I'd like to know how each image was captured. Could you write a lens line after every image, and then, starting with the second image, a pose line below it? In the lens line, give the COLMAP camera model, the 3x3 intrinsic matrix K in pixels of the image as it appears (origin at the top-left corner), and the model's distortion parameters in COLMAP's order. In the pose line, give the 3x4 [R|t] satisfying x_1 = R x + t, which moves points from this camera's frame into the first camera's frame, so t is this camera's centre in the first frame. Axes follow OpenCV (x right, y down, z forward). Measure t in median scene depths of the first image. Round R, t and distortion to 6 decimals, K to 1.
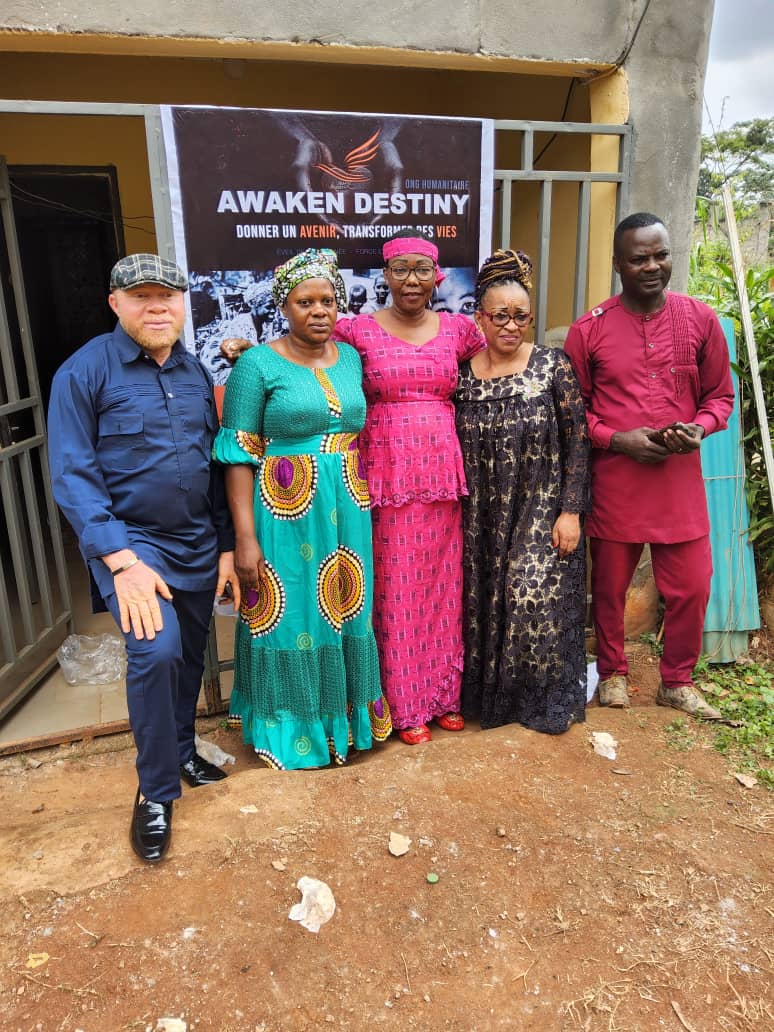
lens RADIAL K [[774.4, 0, 395.6], [0, 774.4, 511.8], [0, 0, 1]] dist [0.024792, -0.055792]
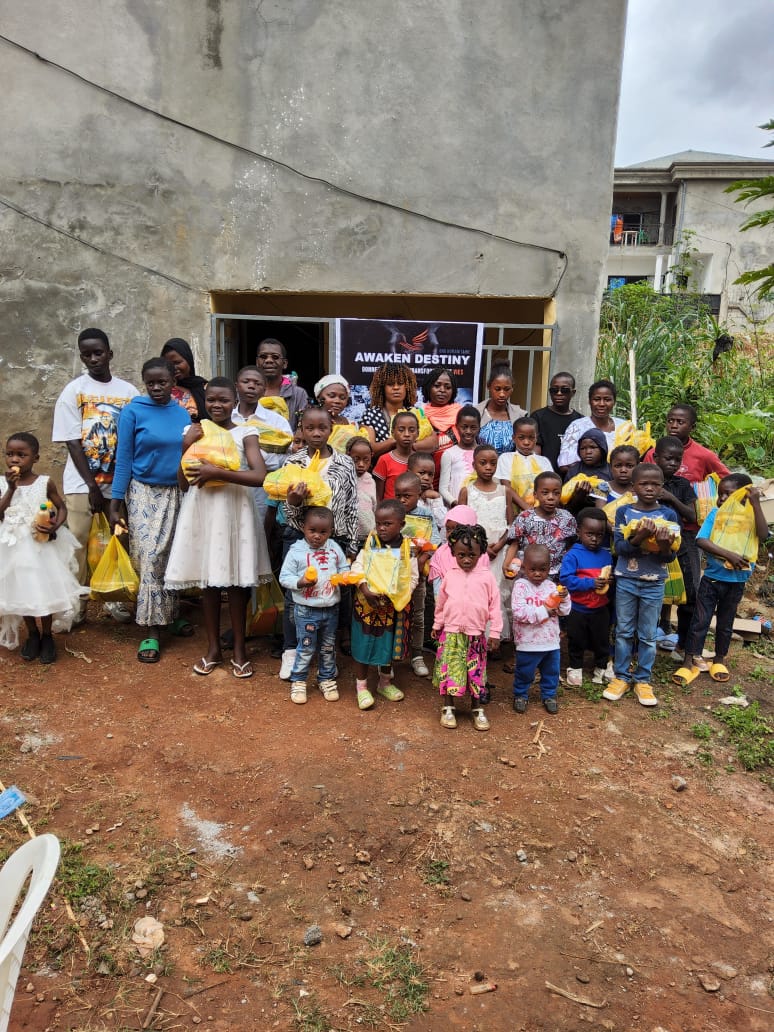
lens RADIAL K [[759.3, 0, 403.2], [0, 759.3, 526.8], [0, 0, 1]] dist [0.056848, -0.112192]
pose [[0.969396, 0.098102, -0.225049, 0.455273], [-0.116725, 0.990626, -0.070965, 0.246373], [0.215978, 0.095062, 0.971760, -1.102552]]
